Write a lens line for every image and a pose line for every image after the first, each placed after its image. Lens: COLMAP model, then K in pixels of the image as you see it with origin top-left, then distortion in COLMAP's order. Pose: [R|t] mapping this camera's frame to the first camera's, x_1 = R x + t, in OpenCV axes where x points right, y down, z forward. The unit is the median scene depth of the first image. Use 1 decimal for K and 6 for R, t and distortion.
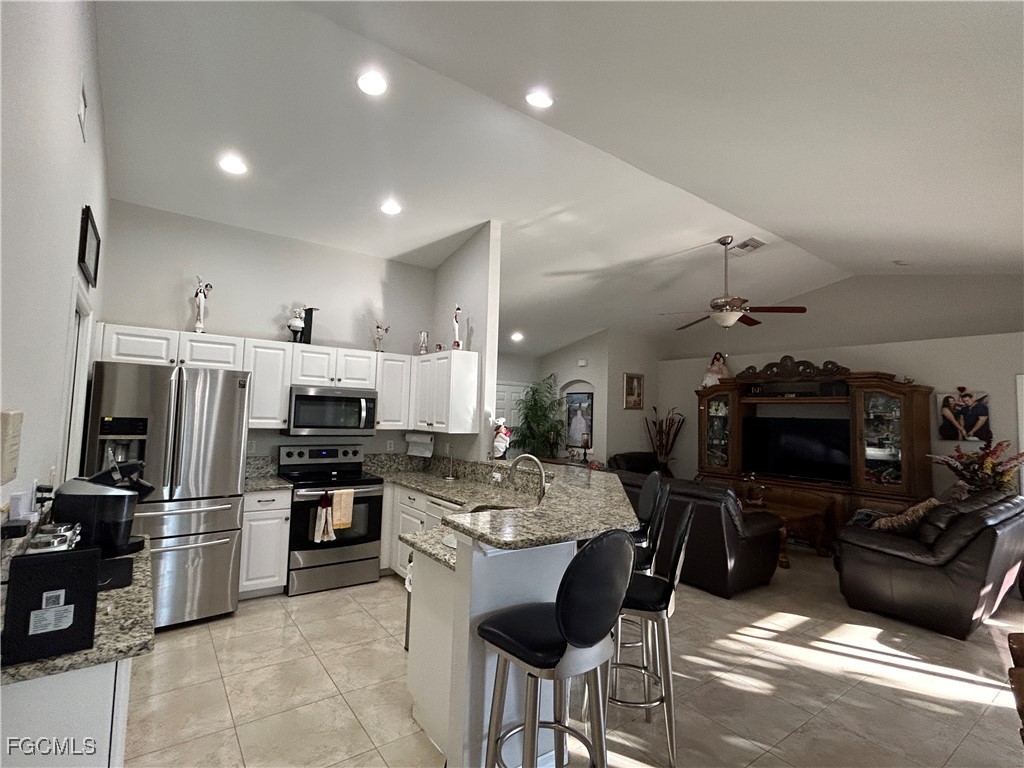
lens RADIAL K [[493.2, 0, 512.0], [0, 493.2, 384.0], [0, 0, 1]] dist [-0.004749, 0.000247]
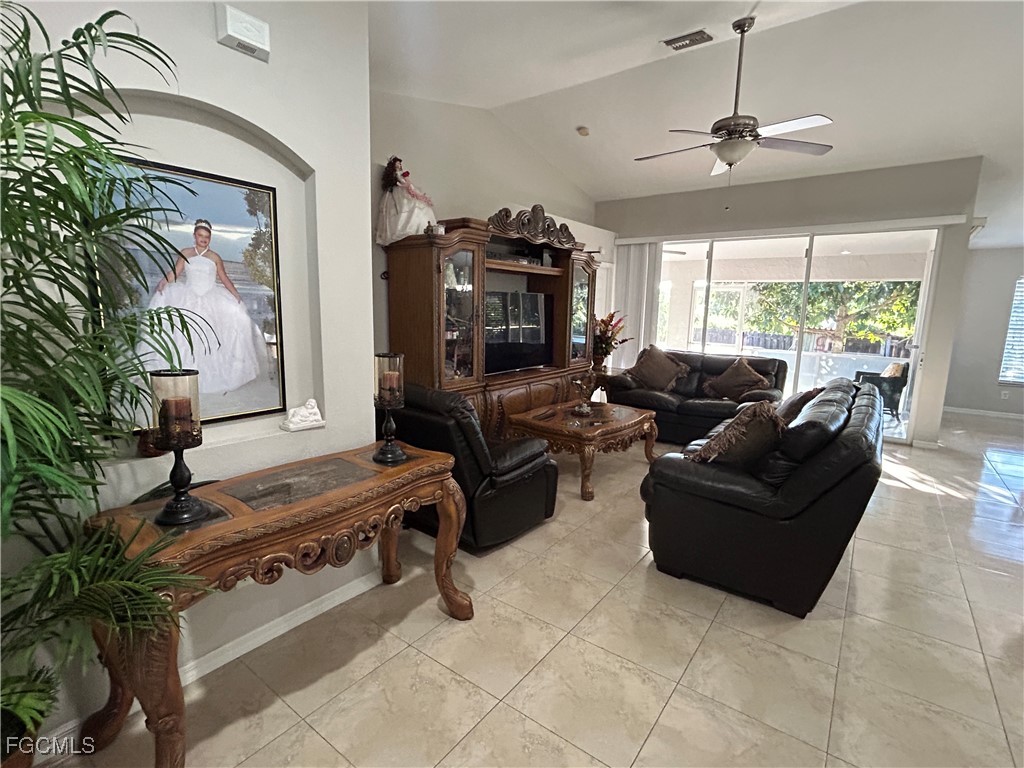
lens RADIAL K [[493.2, 0, 512.0], [0, 493.2, 384.0], [0, 0, 1]] dist [-0.004749, 0.000247]
pose [[-0.296623, -0.190009, 0.935901, -0.170997], [-0.088428, 0.981261, 0.171192, 0.087096], [-0.950892, -0.031980, -0.307867, 1.381693]]
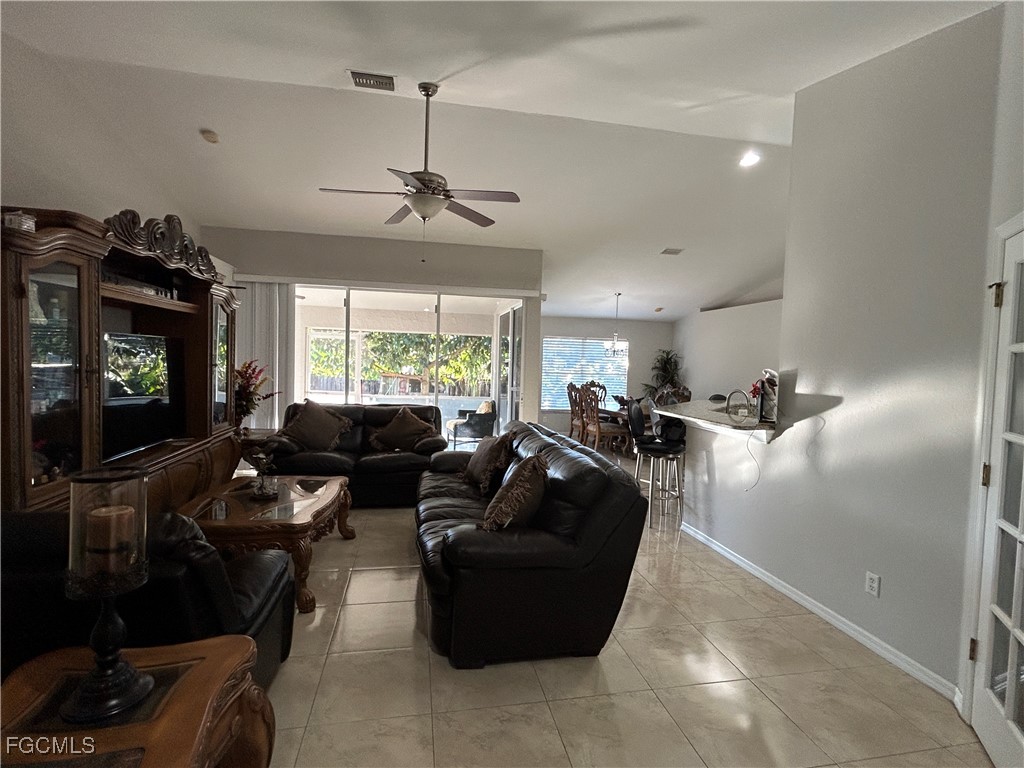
lens RADIAL K [[493.2, 0, 512.0], [0, 493.2, 384.0], [0, 0, 1]] dist [-0.004749, 0.000247]
pose [[-0.904438, -0.080532, 0.418936, 0.008561], [-0.086321, 0.996254, 0.005150, 0.093295], [-0.417782, -0.031505, -0.908001, 1.452200]]
